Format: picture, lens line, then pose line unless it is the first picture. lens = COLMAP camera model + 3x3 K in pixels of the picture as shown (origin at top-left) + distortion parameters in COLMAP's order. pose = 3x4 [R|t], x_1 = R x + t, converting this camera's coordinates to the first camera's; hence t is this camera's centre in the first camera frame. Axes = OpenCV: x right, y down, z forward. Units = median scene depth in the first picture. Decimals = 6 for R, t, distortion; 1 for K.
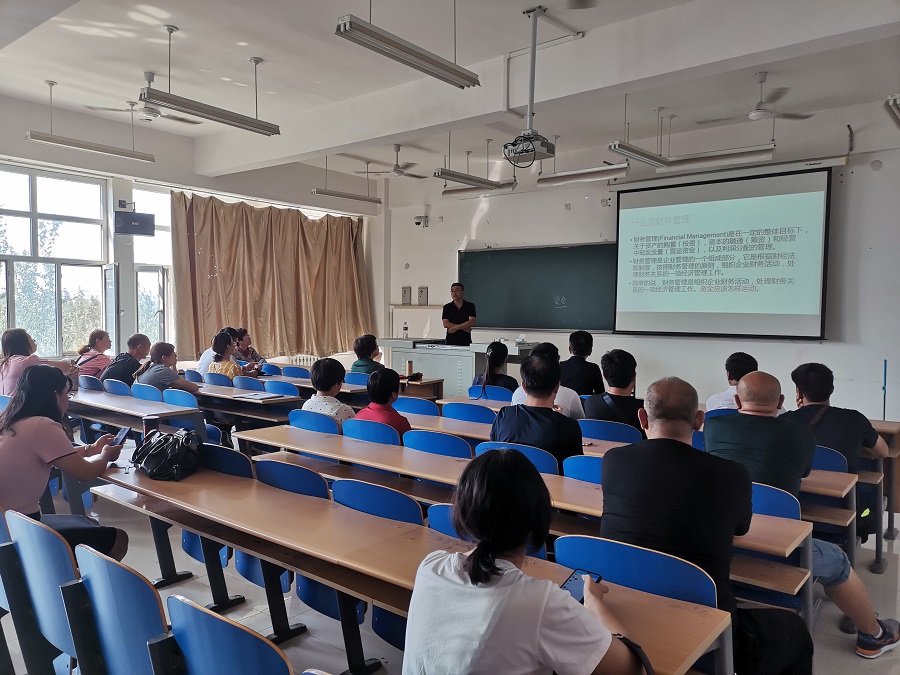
lens RADIAL K [[672.5, 0, 450.0], [0, 672.5, 337.5], [0, 0, 1]] dist [0.043493, -0.000582]
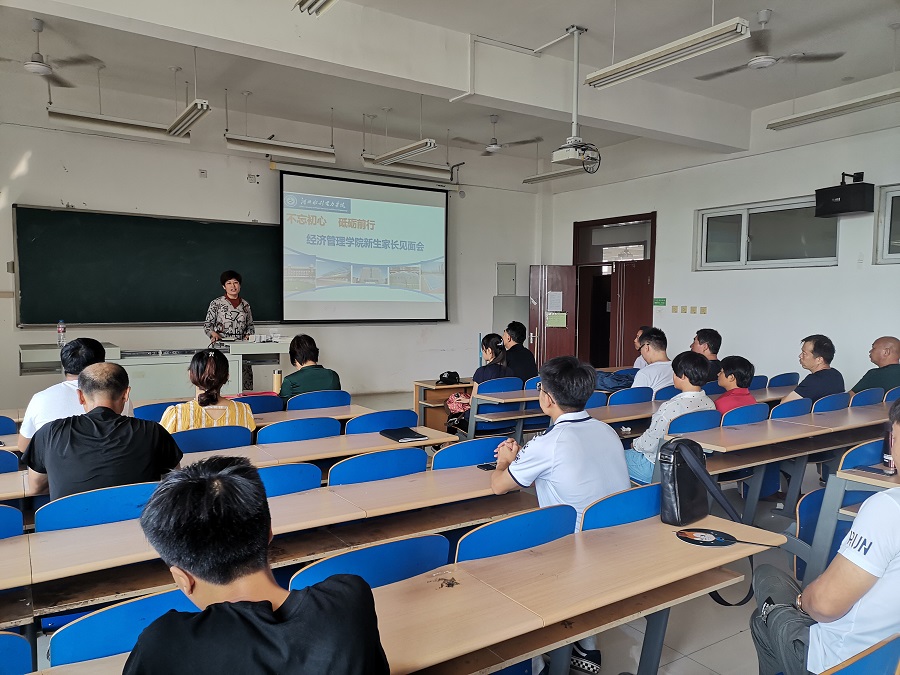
lens RADIAL K [[672.5, 0, 450.0], [0, 672.5, 337.5], [0, 0, 1]] dist [0.043493, -0.000582]
pose [[0.302013, -0.068951, 0.950807, -0.578498], [0.031425, 0.997559, 0.062360, -0.037925], [-0.952786, 0.011046, 0.303442, 0.497304]]
